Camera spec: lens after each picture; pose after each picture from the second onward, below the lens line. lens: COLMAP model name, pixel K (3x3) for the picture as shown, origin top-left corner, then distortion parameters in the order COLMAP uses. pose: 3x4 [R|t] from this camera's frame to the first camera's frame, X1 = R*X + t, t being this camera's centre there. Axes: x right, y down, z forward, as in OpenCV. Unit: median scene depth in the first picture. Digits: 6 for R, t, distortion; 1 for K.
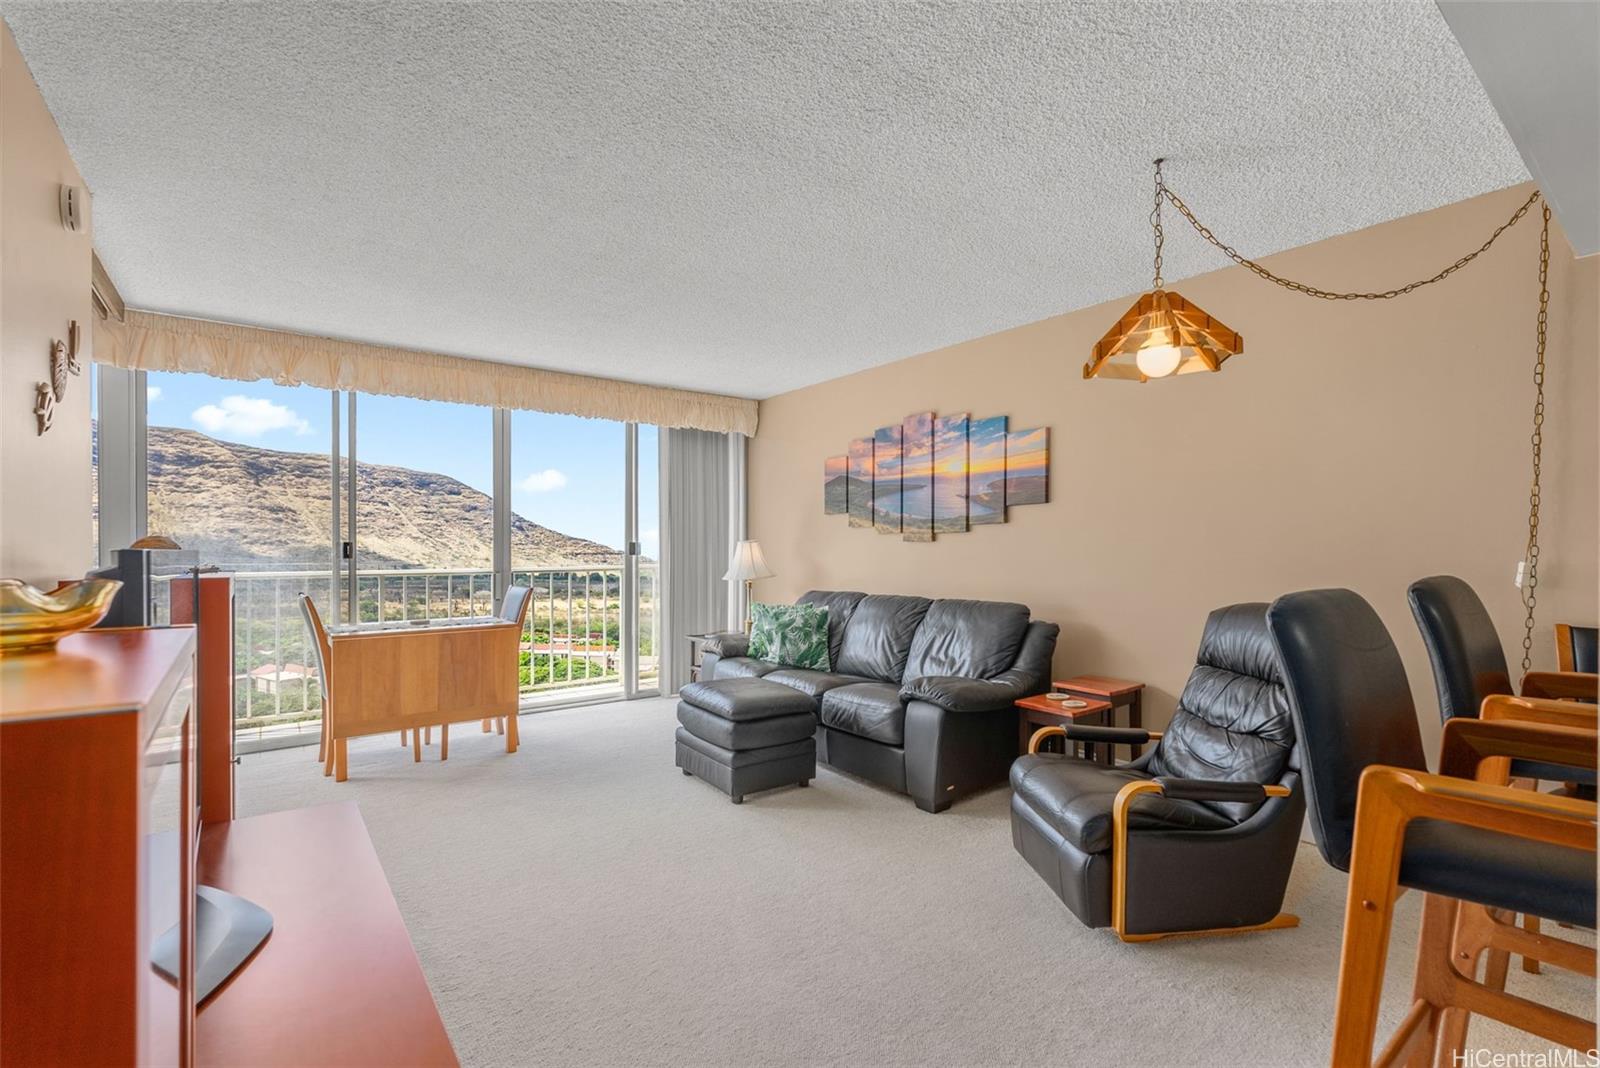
lens RADIAL K [[711.4, 0, 804.7], [0, 711.4, 547.0], [0, 0, 1]] dist [-0.007173, 0.002560]
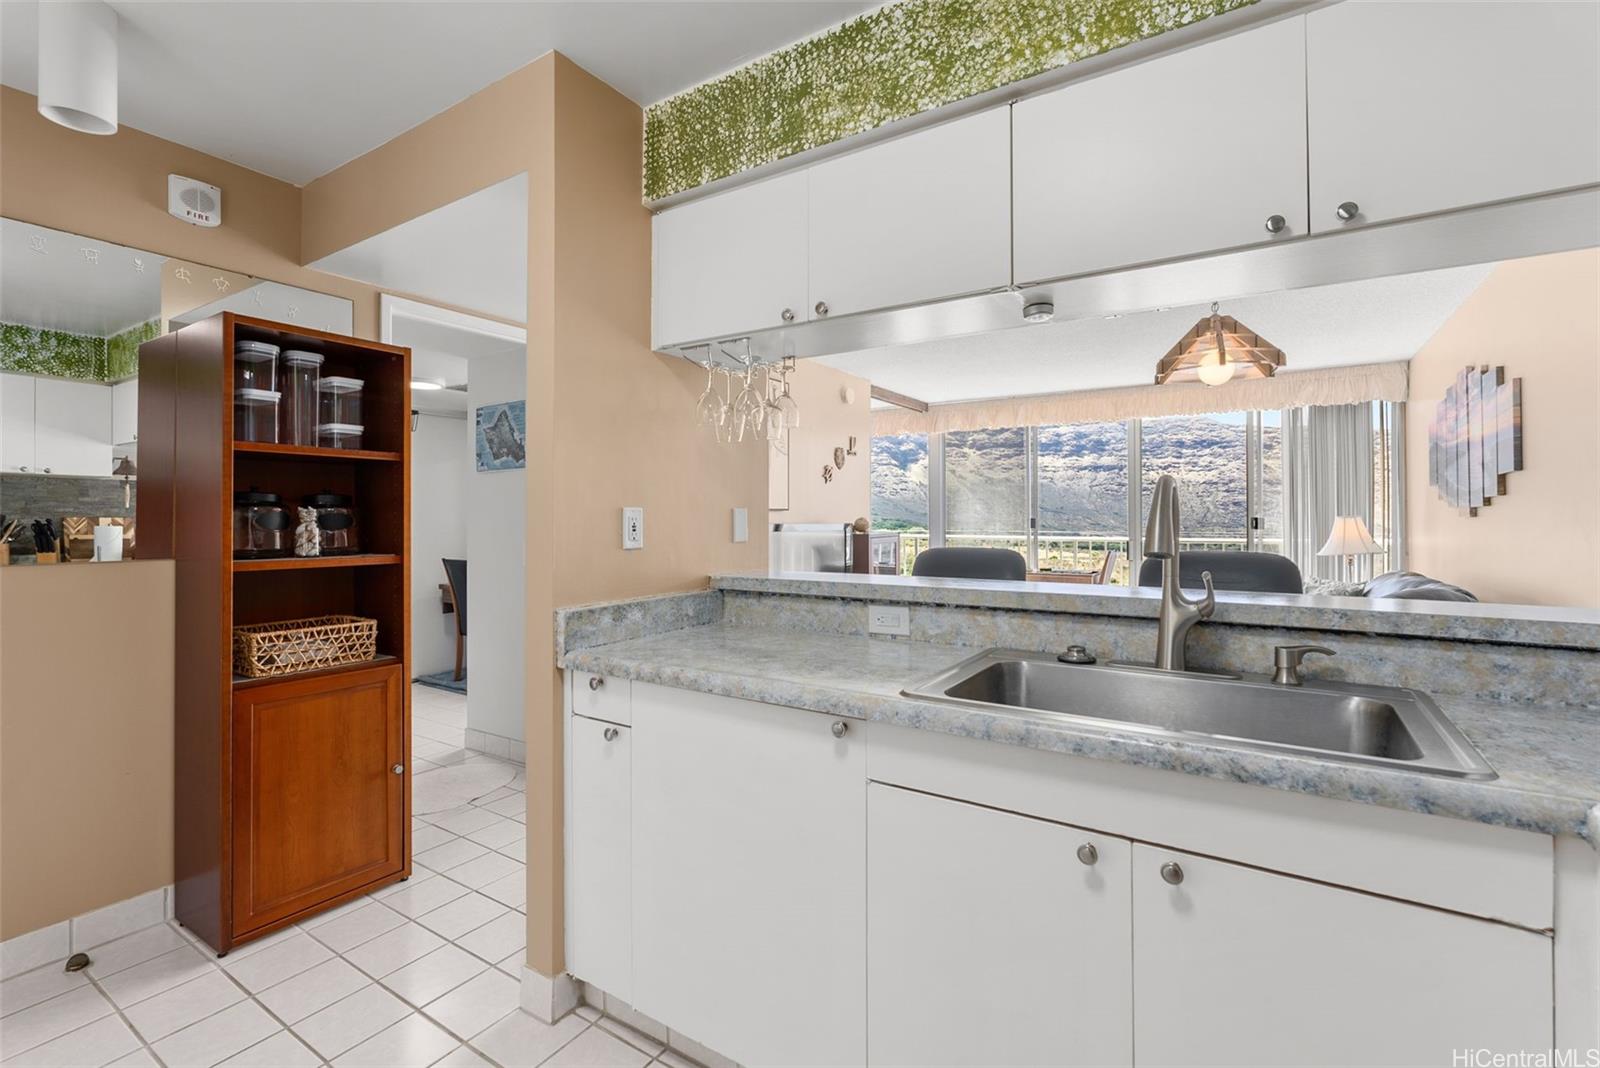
lens RADIAL K [[711.4, 0, 806.9], [0, 711.4, 511.3], [0, 0, 1]] dist [-0.007173, 0.002560]
pose [[0.340430, -0.008402, -0.940232, 0.746065], [-0.001260, 0.999955, -0.009392, -0.006860], [0.940269, 0.004382, 0.340404, -0.034920]]
